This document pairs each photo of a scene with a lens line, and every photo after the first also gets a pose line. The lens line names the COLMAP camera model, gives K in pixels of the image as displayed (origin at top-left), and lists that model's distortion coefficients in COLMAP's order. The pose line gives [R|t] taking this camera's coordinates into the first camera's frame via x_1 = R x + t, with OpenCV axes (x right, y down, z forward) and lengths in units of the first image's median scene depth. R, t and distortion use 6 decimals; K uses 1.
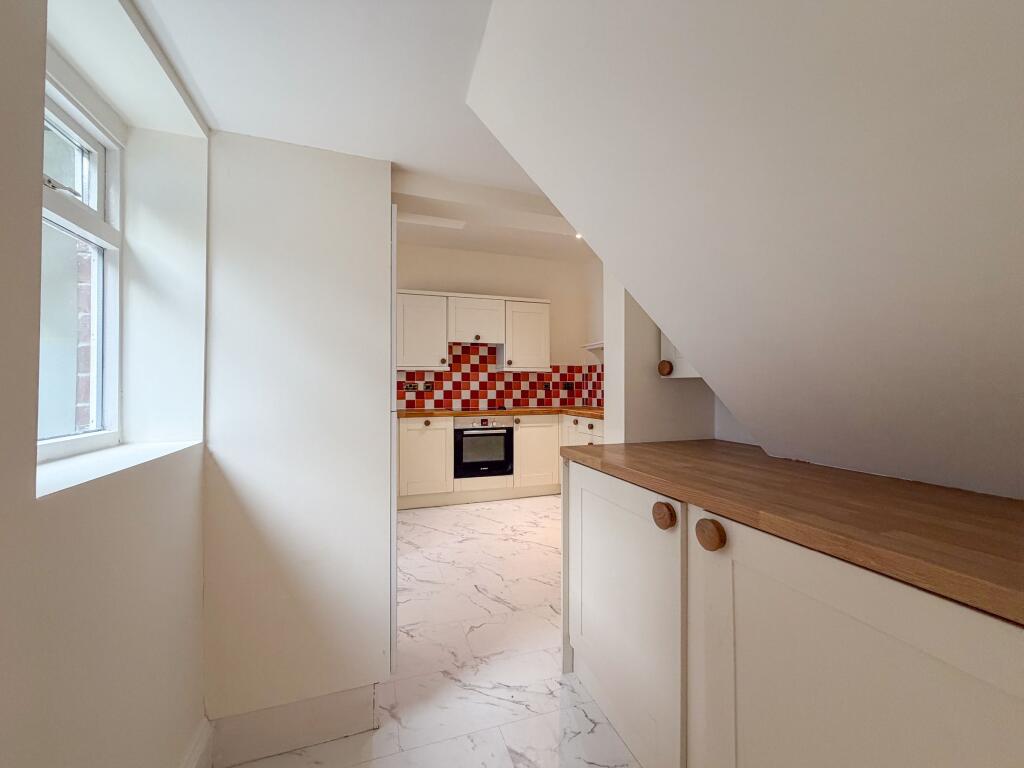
lens RADIAL K [[407.8, 0, 505.3], [0, 407.8, 383.3], [0, 0, 1]] dist [0.000872, -0.000002]
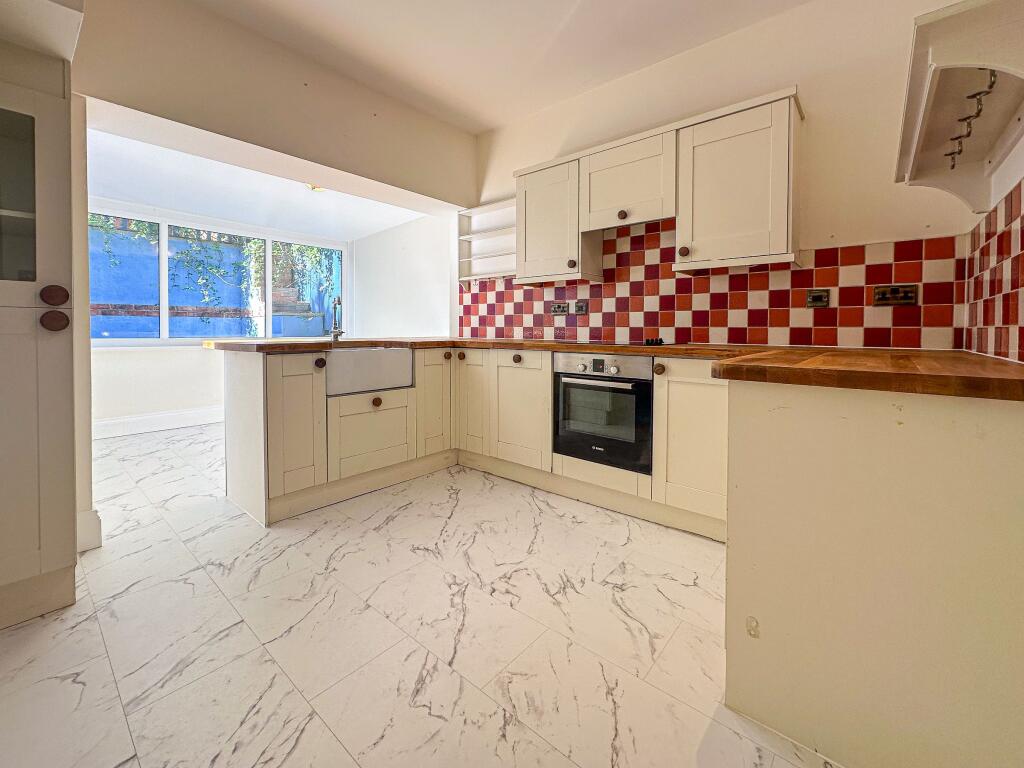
lens RADIAL K [[430.7, 0, 516.6], [0, 430.7, 342.0], [0, 0, 1]] dist [-0.001021, 0.000055]
pose [[0.526462, 0.029116, -0.849700, 0.374653], [0.001771, 0.999374, 0.035341, 0.042125], [0.850197, -0.020110, 0.526081, 0.587775]]
